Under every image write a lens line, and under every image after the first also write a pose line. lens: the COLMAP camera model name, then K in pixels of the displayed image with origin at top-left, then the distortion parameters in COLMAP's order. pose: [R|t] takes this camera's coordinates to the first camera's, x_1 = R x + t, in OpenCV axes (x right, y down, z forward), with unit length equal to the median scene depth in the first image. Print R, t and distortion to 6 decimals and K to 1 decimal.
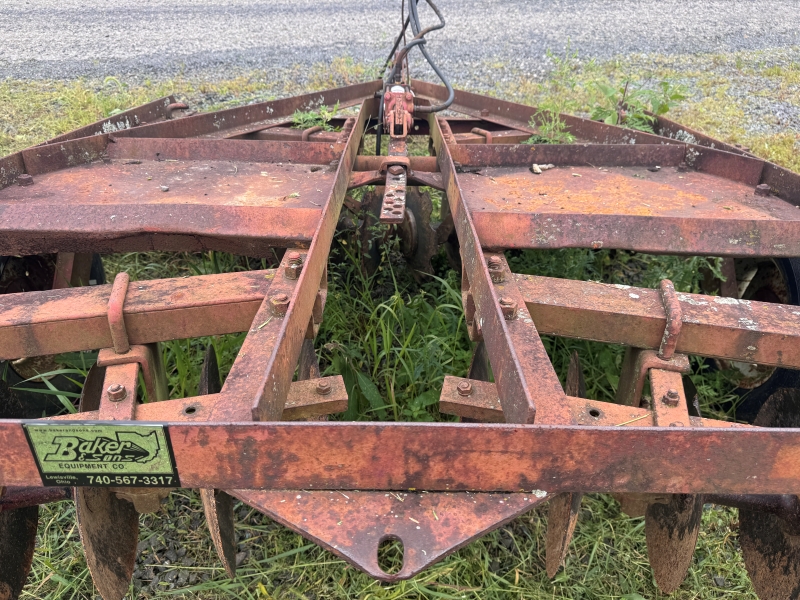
lens RADIAL K [[565.6, 0, 398.1], [0, 565.6, 295.9], [0, 0, 1]] dist [0.023239, -0.030752]
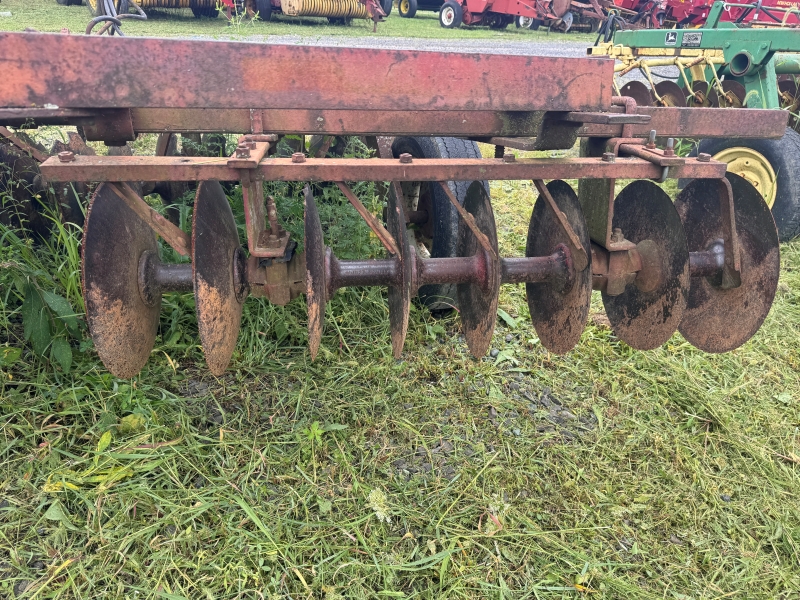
lens RADIAL K [[565.6, 0, 406.3], [0, 565.6, 304.7], [0, 0, 1]] dist [0.023239, -0.030752]
pose [[0.928563, -0.131480, 0.347108, 0.475093], [0.166836, 0.983213, -0.073883, 0.971466], [-0.331567, 0.126515, 0.934910, -0.307403]]
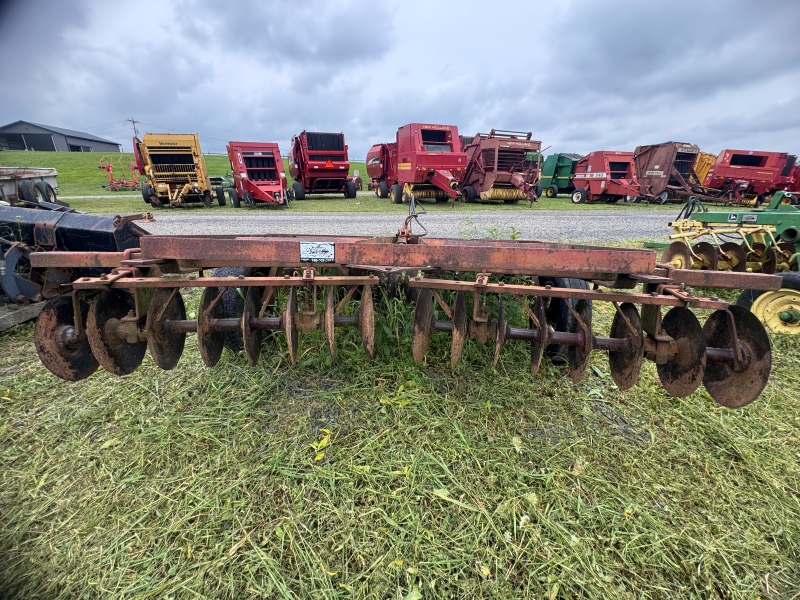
lens RADIAL K [[320.4, 0, 398.4], [0, 320.4, 299.3], [0, 0, 1]] dist [-0.007964, 0.001268]
pose [[0.998911, 0.020307, -0.042011, 0.140880], [-0.030561, 0.965080, -0.260166, 1.122667], [0.035261, 0.261167, 0.964649, -1.009252]]
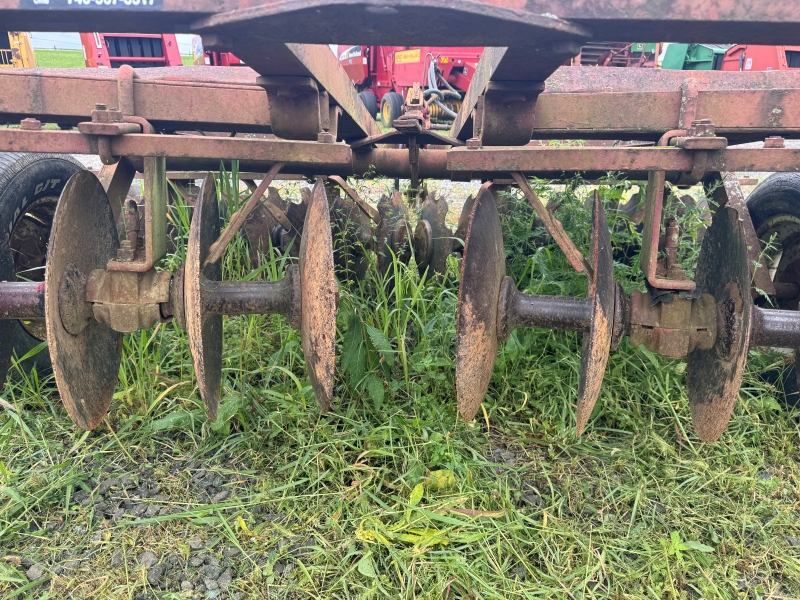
lens RADIAL K [[565.6, 0, 399.1], [0, 565.6, 297.4], [0, 0, 1]] dist [0.023239, -0.030752]
pose [[0.999189, 0.016321, -0.036814, 0.048422], [-0.026134, 0.958332, -0.284458, 1.049999], [0.030637, 0.285189, 0.957982, 0.248680]]
